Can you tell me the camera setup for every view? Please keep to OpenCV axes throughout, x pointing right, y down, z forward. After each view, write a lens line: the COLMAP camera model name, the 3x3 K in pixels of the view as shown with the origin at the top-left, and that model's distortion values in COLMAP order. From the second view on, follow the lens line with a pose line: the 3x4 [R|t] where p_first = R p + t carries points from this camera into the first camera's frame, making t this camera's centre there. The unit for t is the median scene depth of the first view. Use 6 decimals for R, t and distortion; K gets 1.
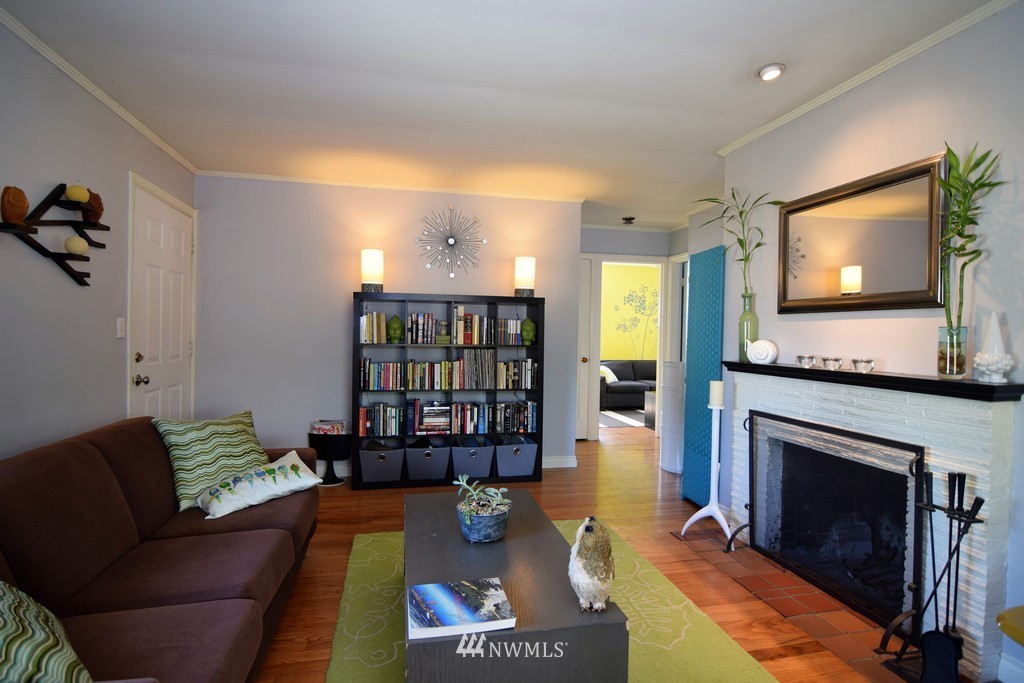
lens RADIAL K [[509.7, 0, 507.6], [0, 509.7, 342.9], [0, 0, 1]] dist [-0.010522, -0.006279]
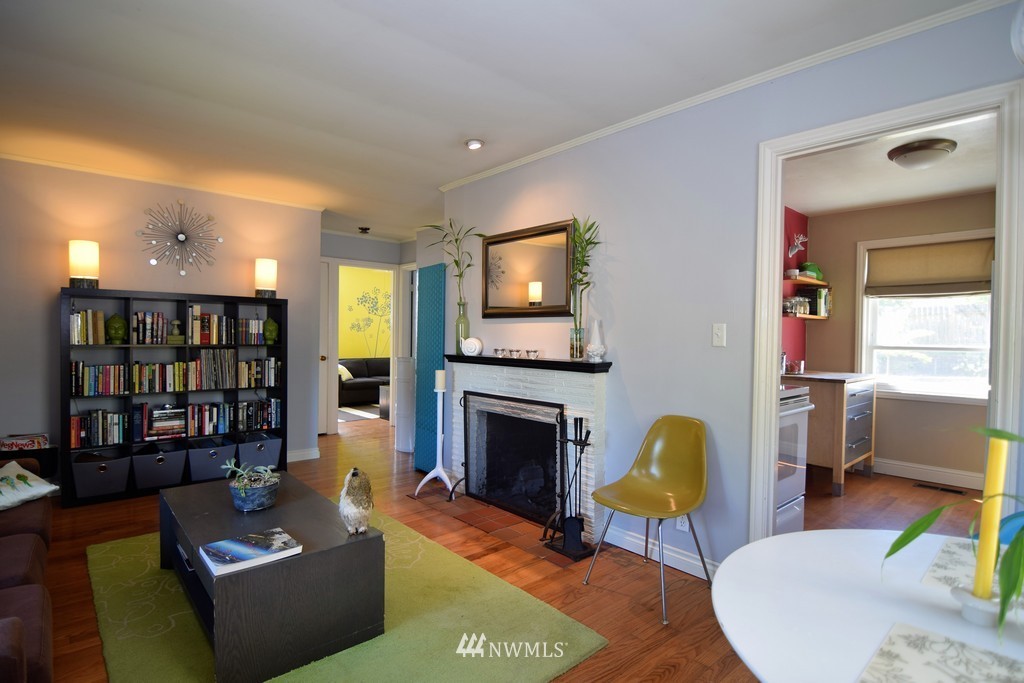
lens RADIAL K [[509.7, 0, 503.9], [0, 509.7, 343.8], [0, 0, 1]] dist [-0.010522, -0.006279]
pose [[0.871177, -0.012161, 0.490819, -0.080531], [0.010650, 0.999926, 0.005871, 0.003051], [-0.490854, 0.000113, 0.871242, -0.202579]]
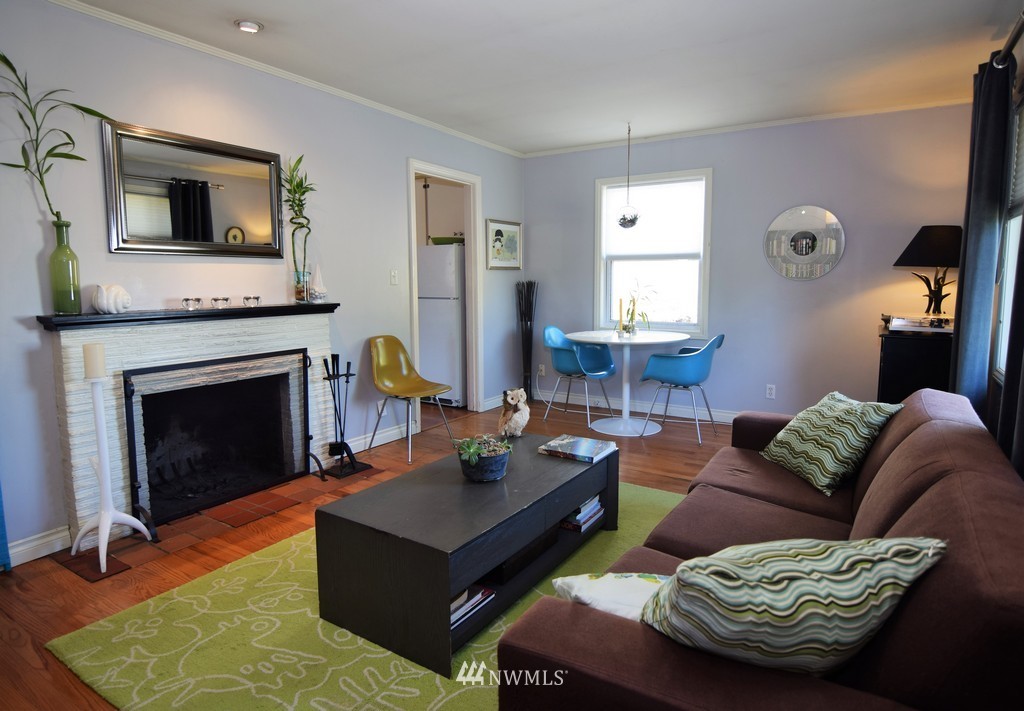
lens RADIAL K [[572.1, 0, 538.0], [0, 572.1, 337.2], [0, 0, 1]] dist [-0.007541, -0.001609]
pose [[-0.729334, -0.086995, 0.678604, -0.616961], [-0.000139, 0.991902, 0.127009, -0.037198], [-0.684158, 0.092538, -0.723440, 1.201947]]
